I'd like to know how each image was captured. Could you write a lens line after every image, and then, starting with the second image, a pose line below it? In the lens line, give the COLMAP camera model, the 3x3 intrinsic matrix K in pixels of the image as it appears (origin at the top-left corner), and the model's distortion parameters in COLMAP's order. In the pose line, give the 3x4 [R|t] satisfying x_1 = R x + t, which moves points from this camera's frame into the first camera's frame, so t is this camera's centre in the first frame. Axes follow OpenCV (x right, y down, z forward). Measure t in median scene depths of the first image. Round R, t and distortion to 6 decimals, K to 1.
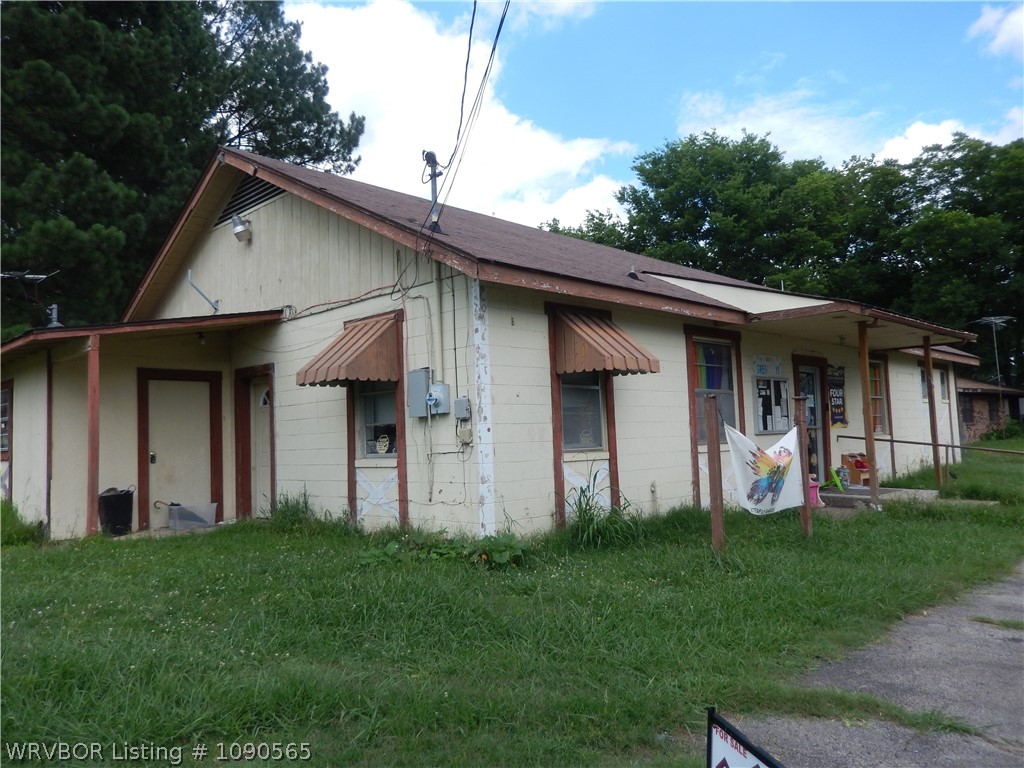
lens RADIAL K [[775.1, 0, 505.9], [0, 775.1, 390.7], [0, 0, 1]] dist [-0.016002, -0.001557]
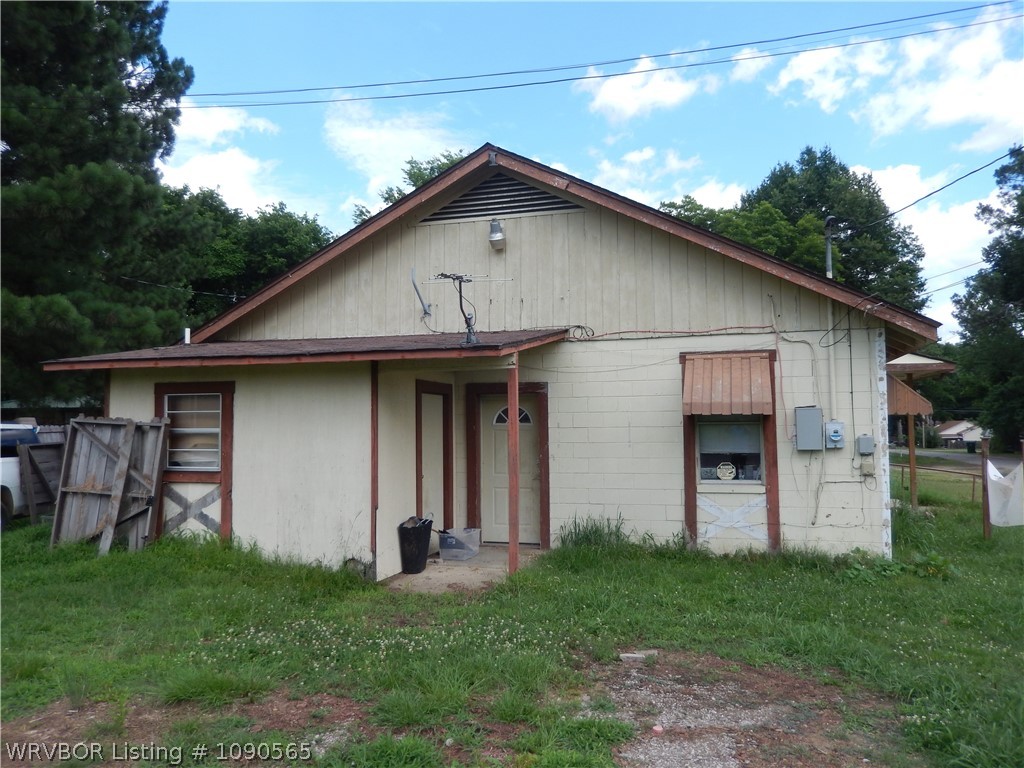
lens RADIAL K [[775.1, 0, 504.6], [0, 775.1, 377.6], [0, 0, 1]] dist [-0.016002, -0.001557]
pose [[0.883630, 0.057260, 0.464672, -0.896390], [-0.052518, 0.998352, -0.023155, -0.018260], [-0.465232, -0.003943, 0.885180, 0.187185]]
